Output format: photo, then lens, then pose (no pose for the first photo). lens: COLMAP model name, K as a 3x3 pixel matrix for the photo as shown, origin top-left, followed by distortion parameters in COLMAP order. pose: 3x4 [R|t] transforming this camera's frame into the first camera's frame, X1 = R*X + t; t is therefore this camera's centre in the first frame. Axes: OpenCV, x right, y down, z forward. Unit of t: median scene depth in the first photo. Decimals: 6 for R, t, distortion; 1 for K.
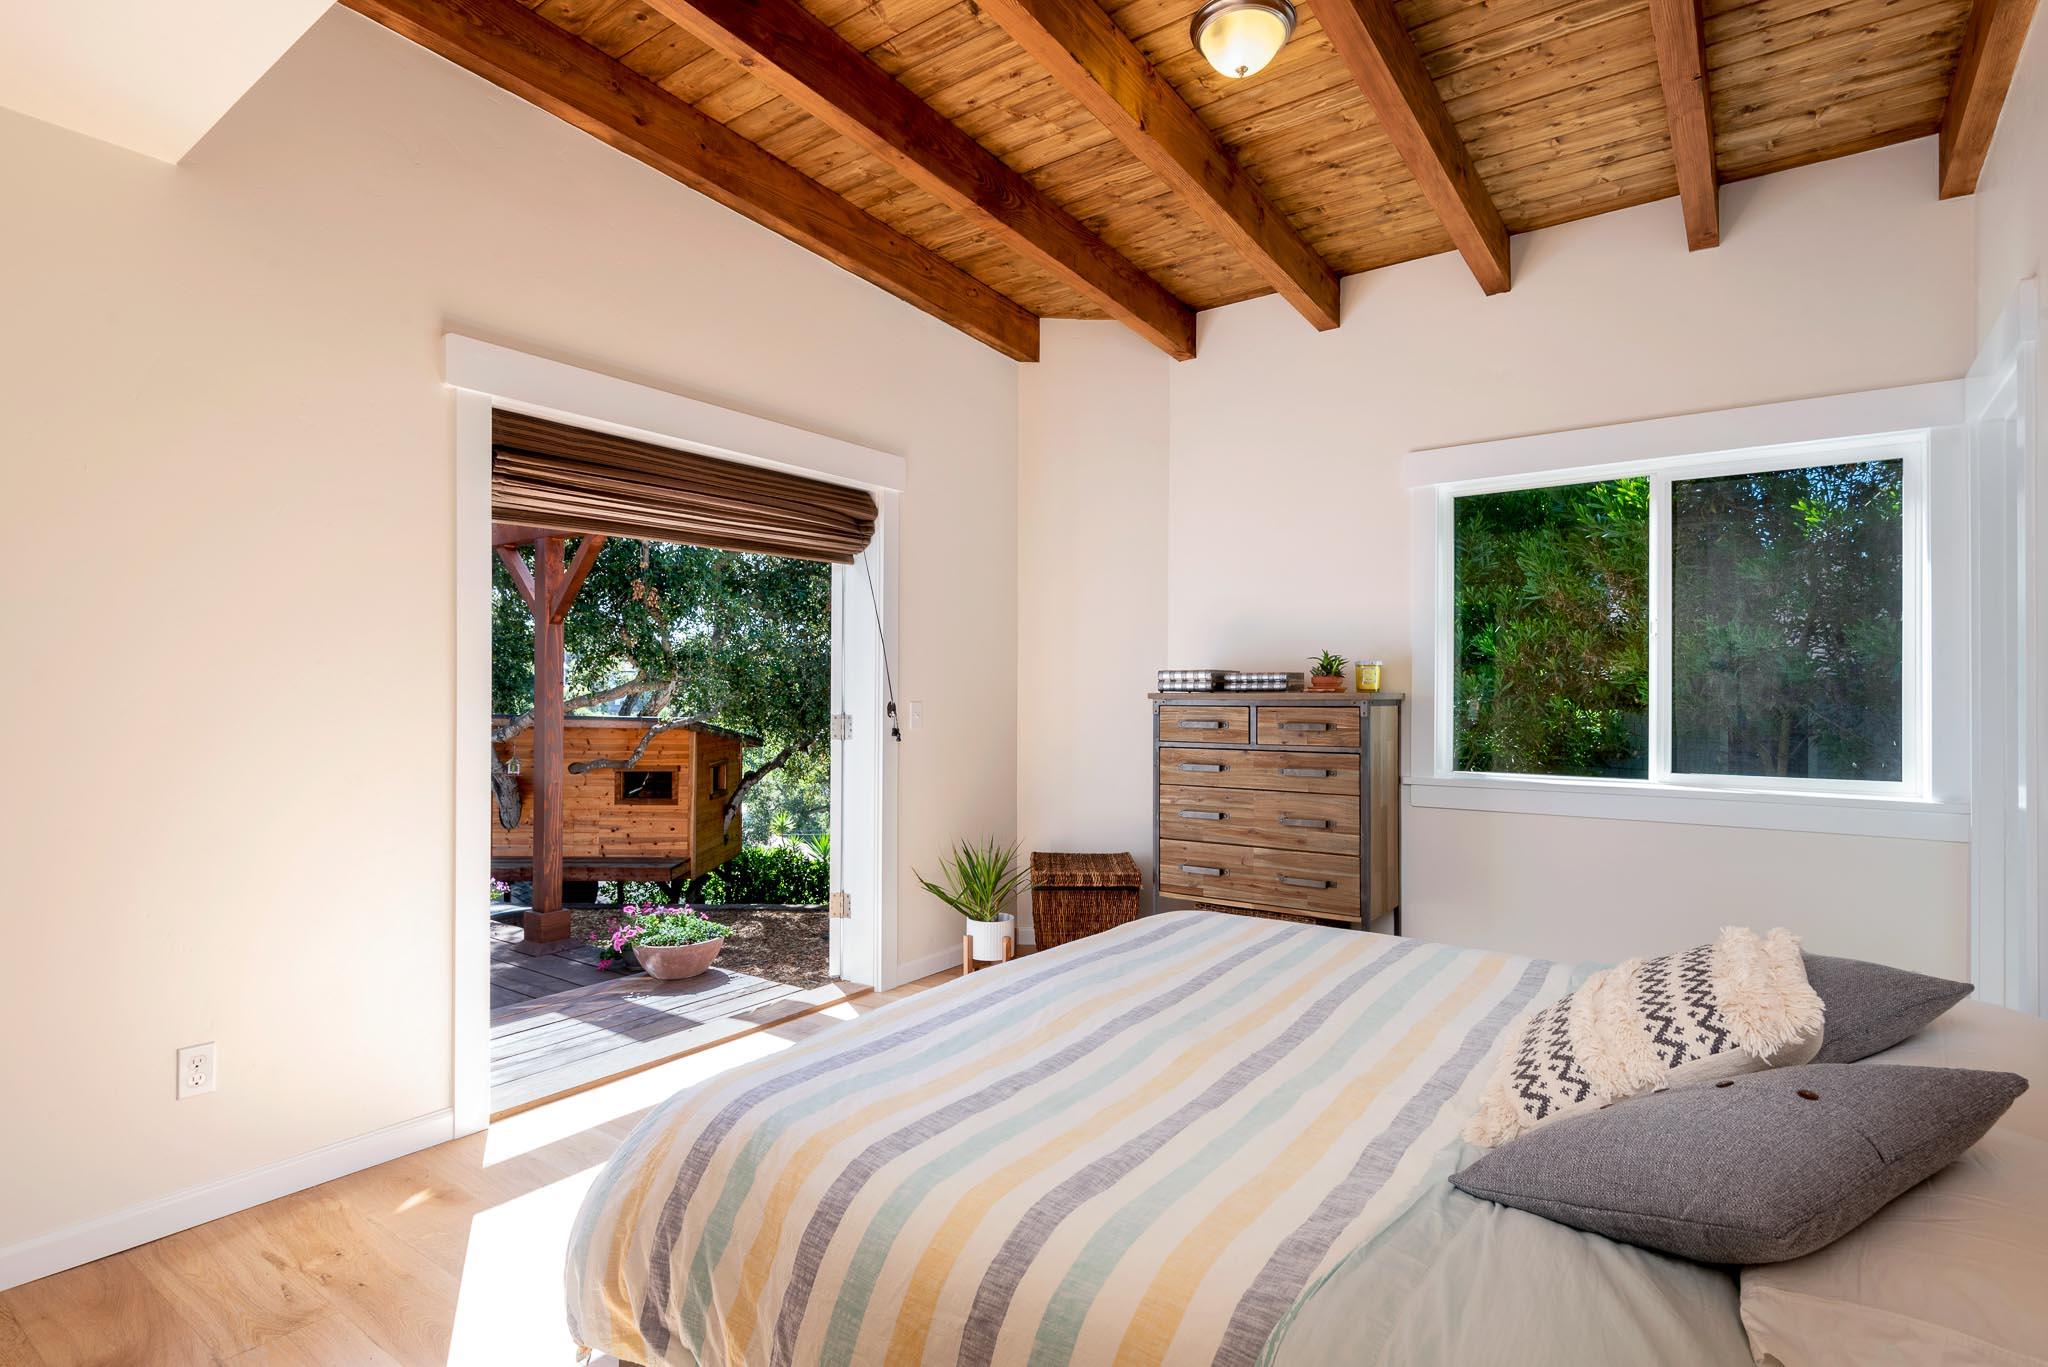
lens RADIAL K [[1006.3, 0, 1023.7], [0, 1006.3, 682.4], [0, 0, 1]] dist [0.012746, -0.007411]
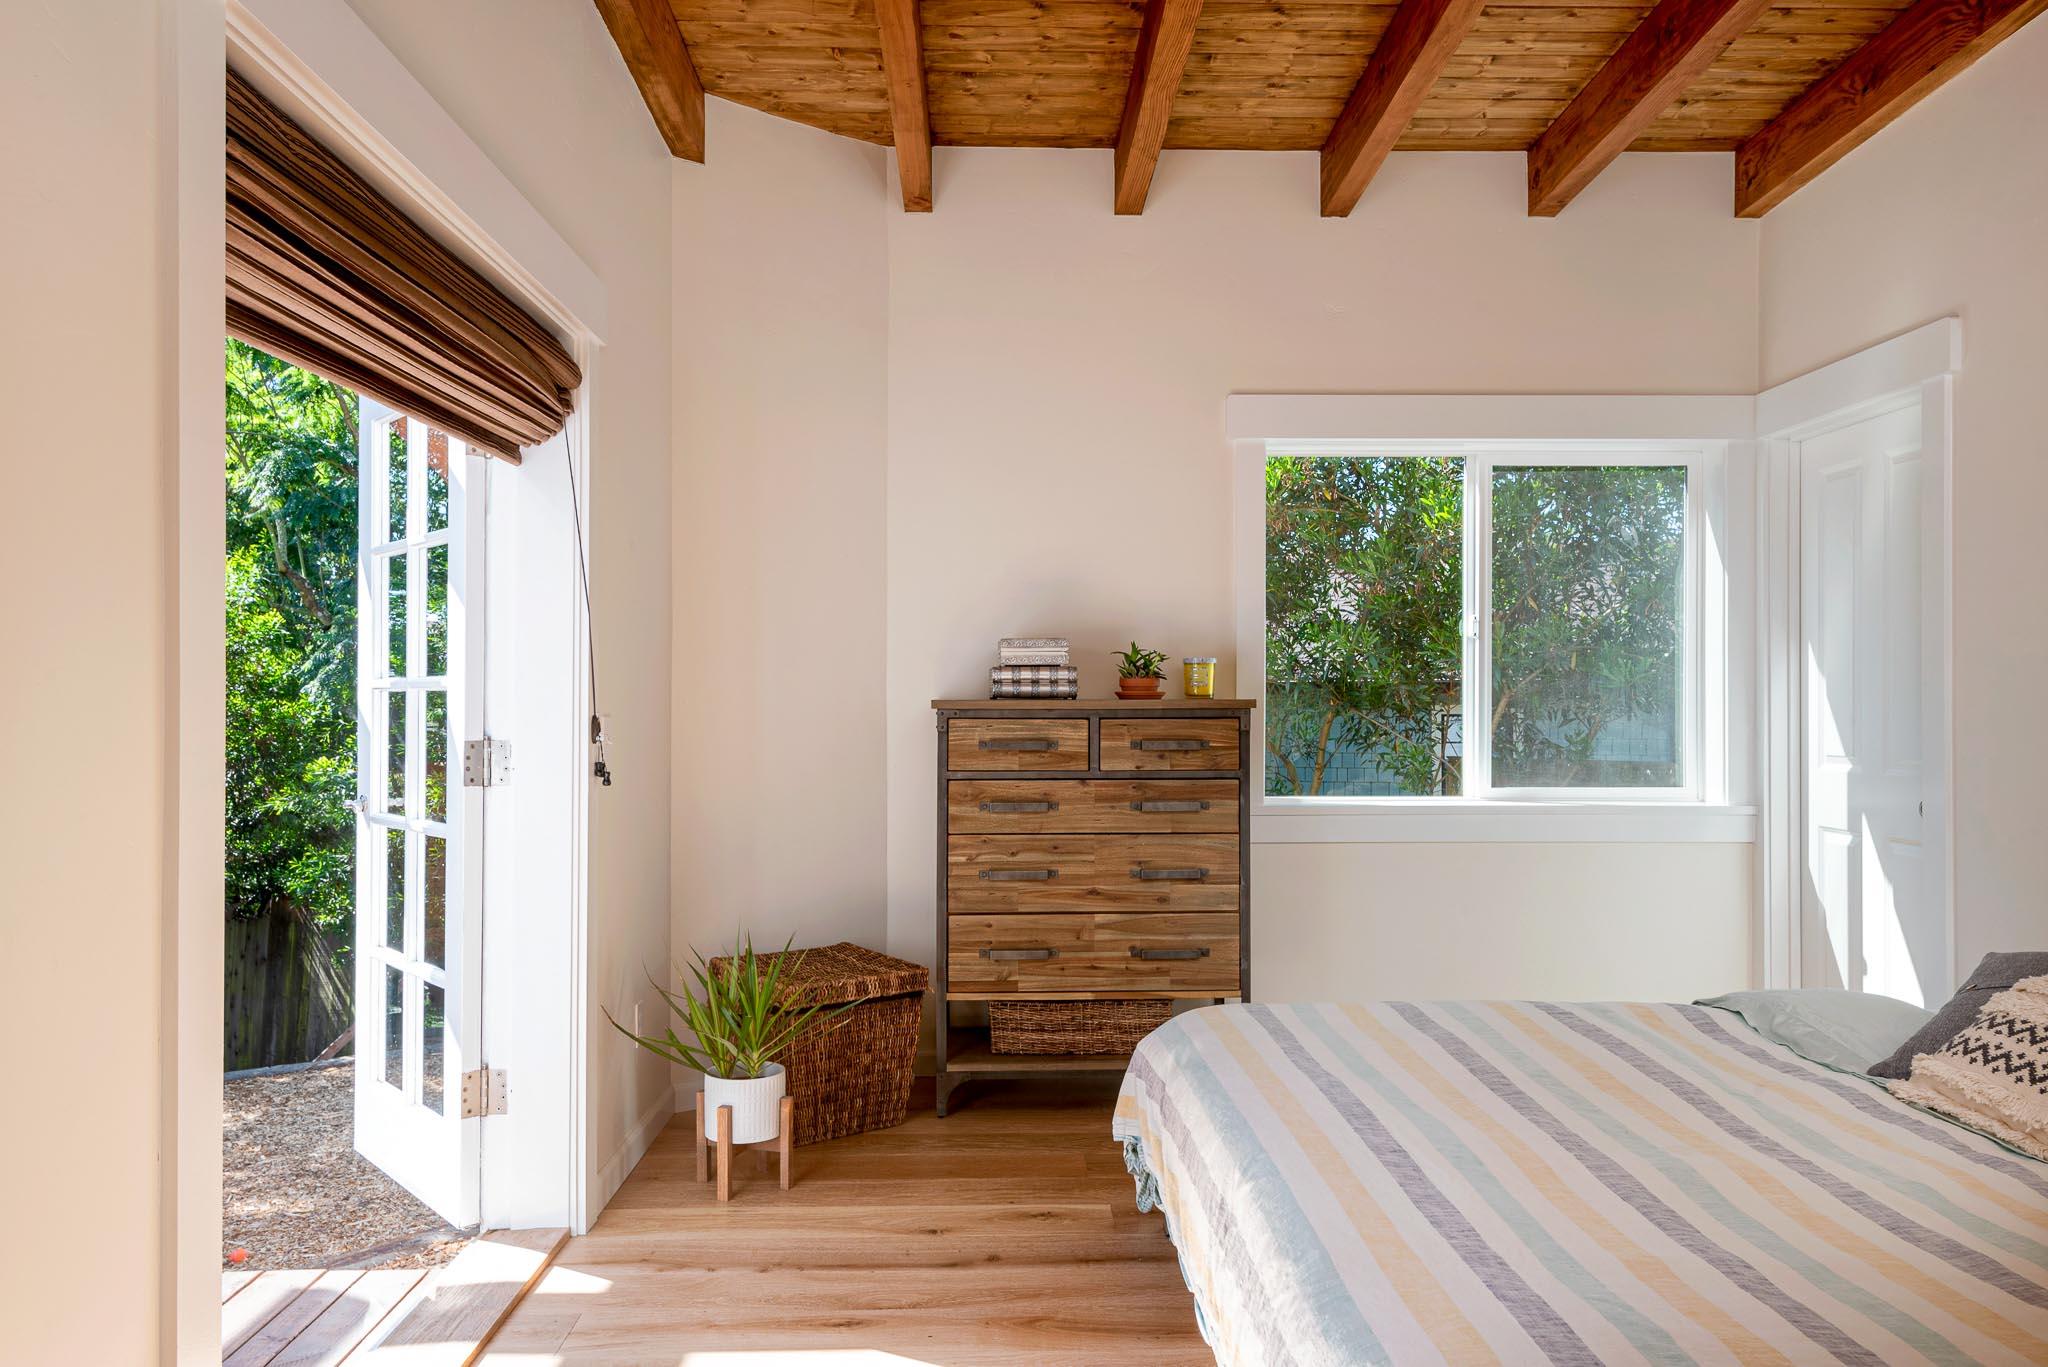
lens RADIAL K [[1378.6, 0, 1019.1], [0, 1378.6, 694.5], [0, 0, 1]] dist [-0.016687, 0.005637]
pose [[0.803262, 0.002553, 0.595621, -0.401558], [-0.002575, 0.999996, -0.000814, 0.008020], [-0.595621, -0.000880, 0.803265, 0.242695]]
